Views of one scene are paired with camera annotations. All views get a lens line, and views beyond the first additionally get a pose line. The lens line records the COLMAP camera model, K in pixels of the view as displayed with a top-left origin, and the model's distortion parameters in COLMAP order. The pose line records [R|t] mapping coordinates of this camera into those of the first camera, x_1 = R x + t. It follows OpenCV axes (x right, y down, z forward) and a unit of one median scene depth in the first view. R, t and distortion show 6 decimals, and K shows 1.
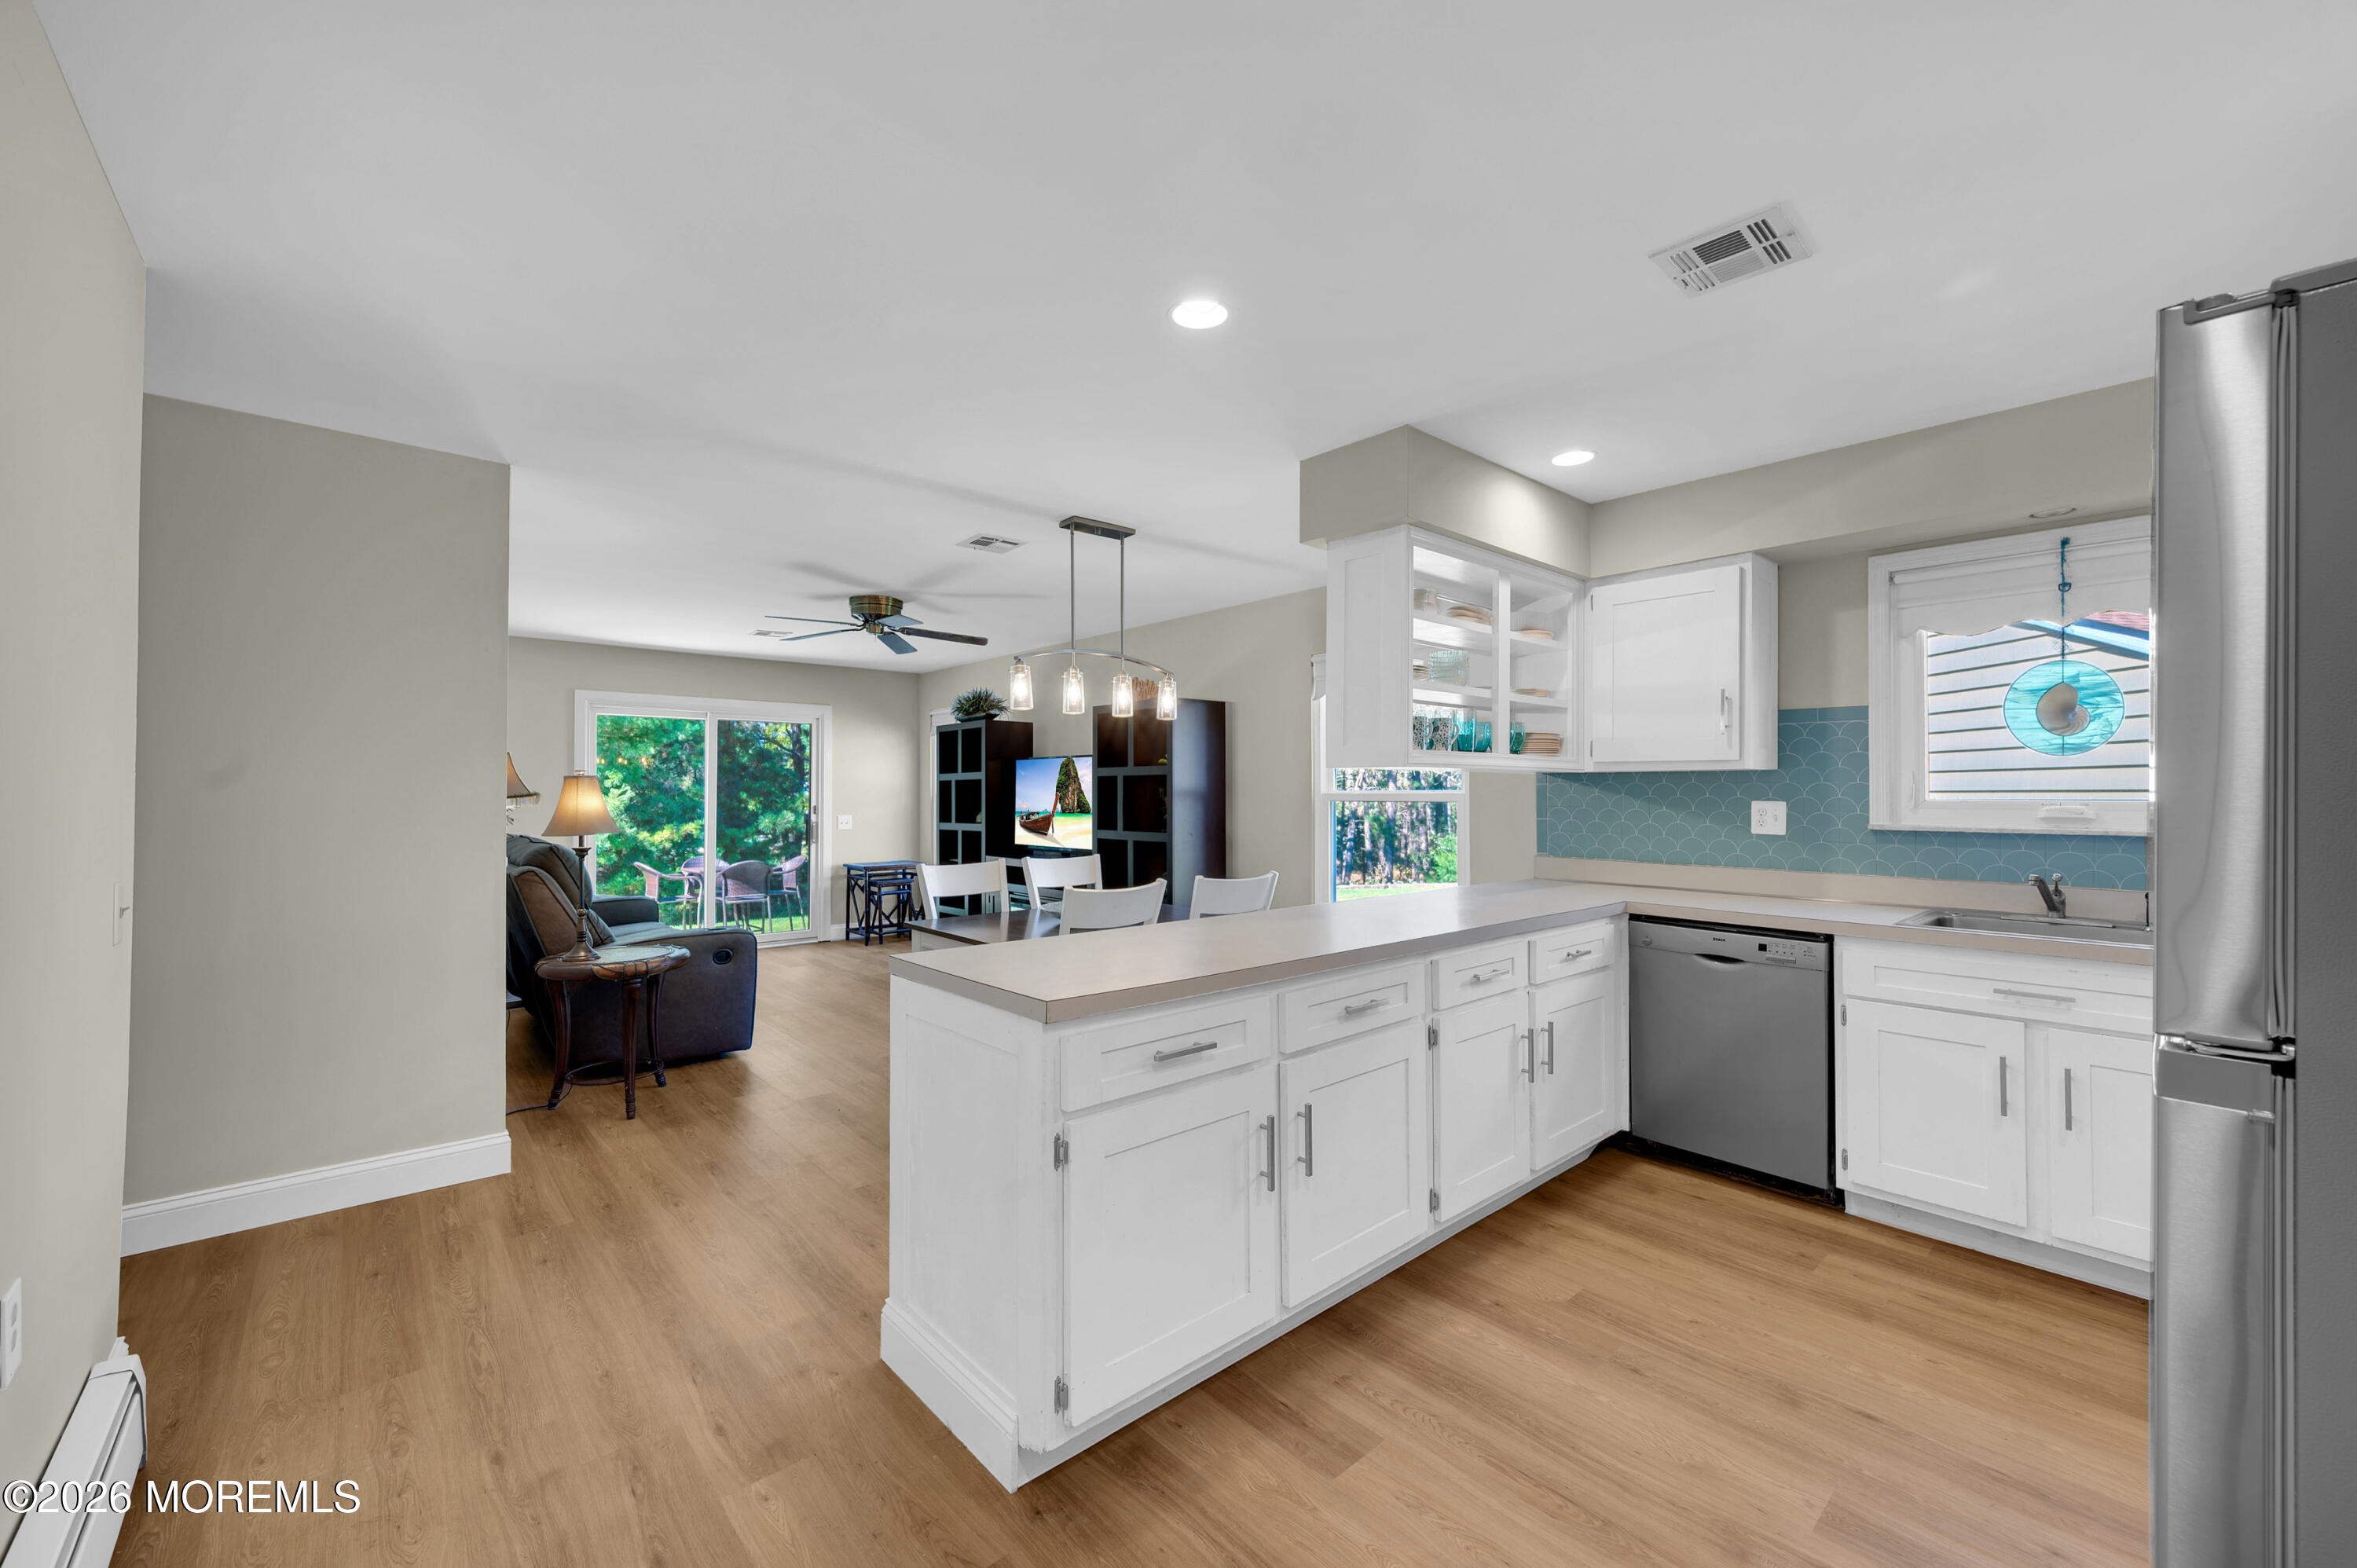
lens RADIAL K [[934.0, 0, 1171.0], [0, 934.0, 773.9], [0, 0, 1]] dist [0.002180, -0.000037]
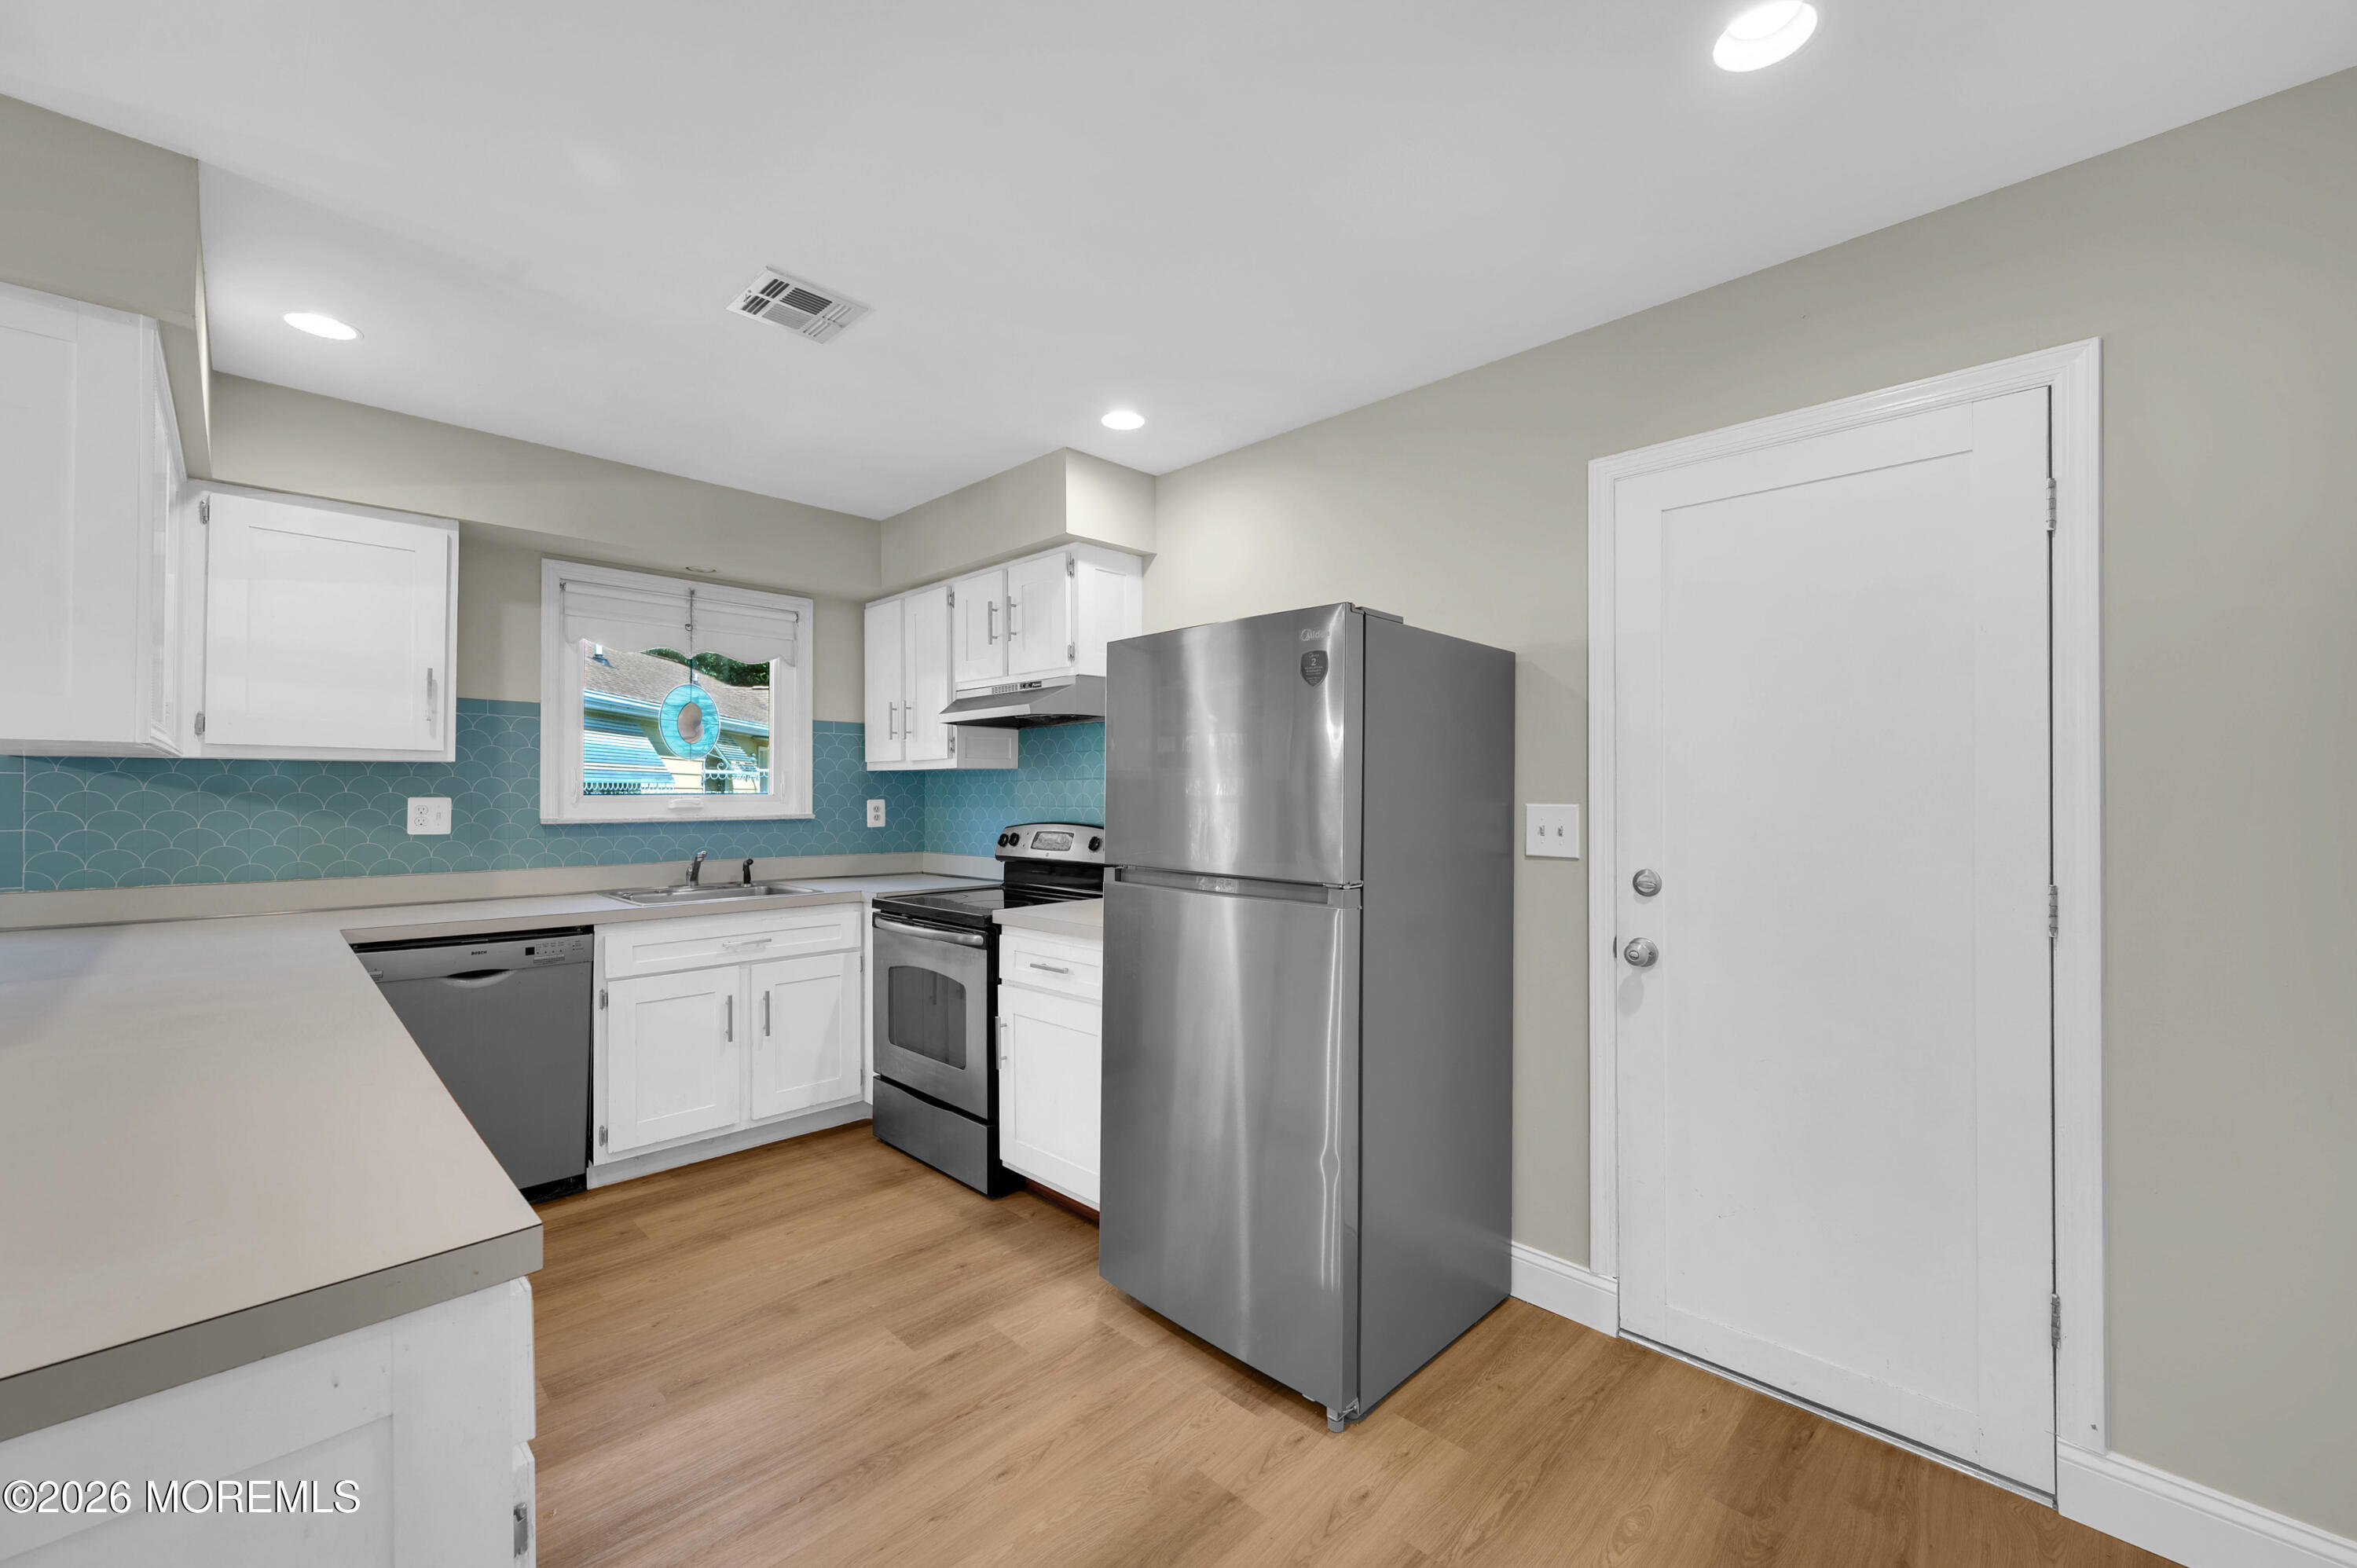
lens RADIAL K [[938.8, 0, 1178.5], [0, 938.8, 784.0], [0, 0, 1]] dist [-0.001460, 0.000460]
pose [[-0.069136, 0.005045, 0.997594, -0.179853], [-0.020253, 0.999774, -0.006460, 0.004411], [-0.997402, -0.020651, -0.069018, 0.203625]]
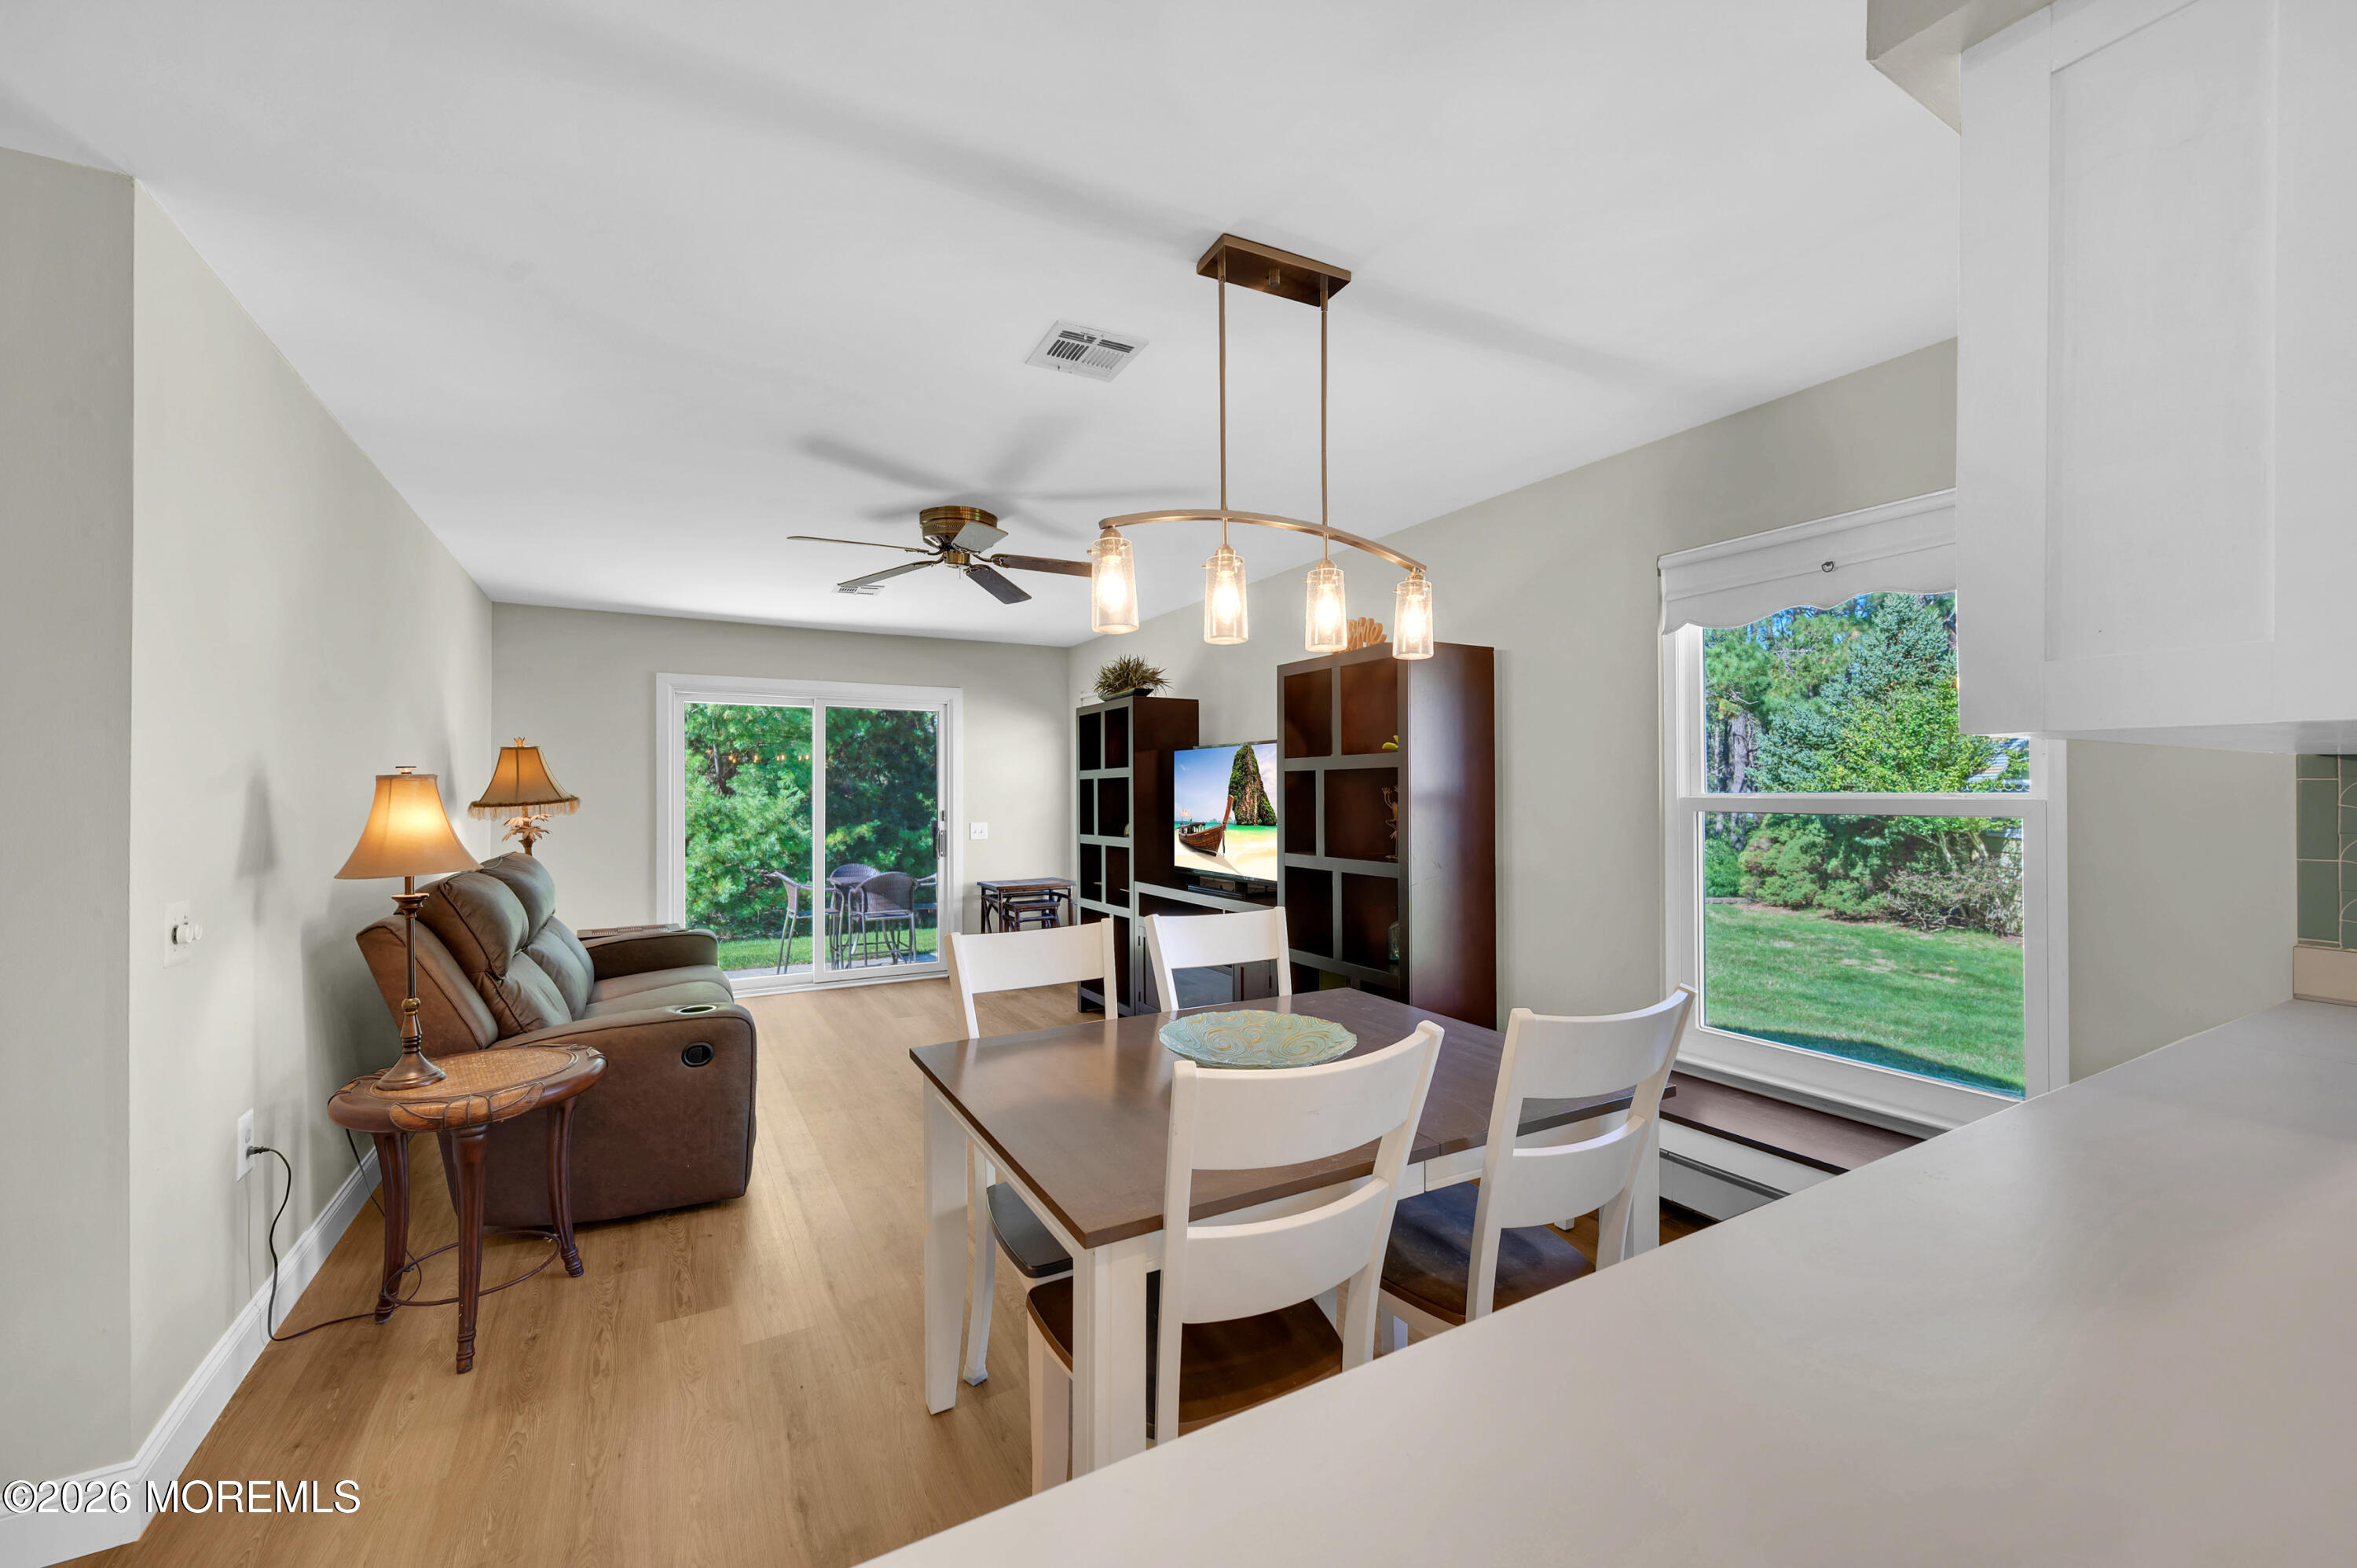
lens RADIAL K [[936.1, 0, 1173.9], [0, 936.1, 784.7], [0, 0, 1]] dist [-0.002701, 0.000077]
pose [[0.978760, -0.004228, -0.204965, -0.019611], [0.007043, 0.999891, 0.013007, 0.002690], [0.204888, -0.014174, 0.978683, 0.330233]]
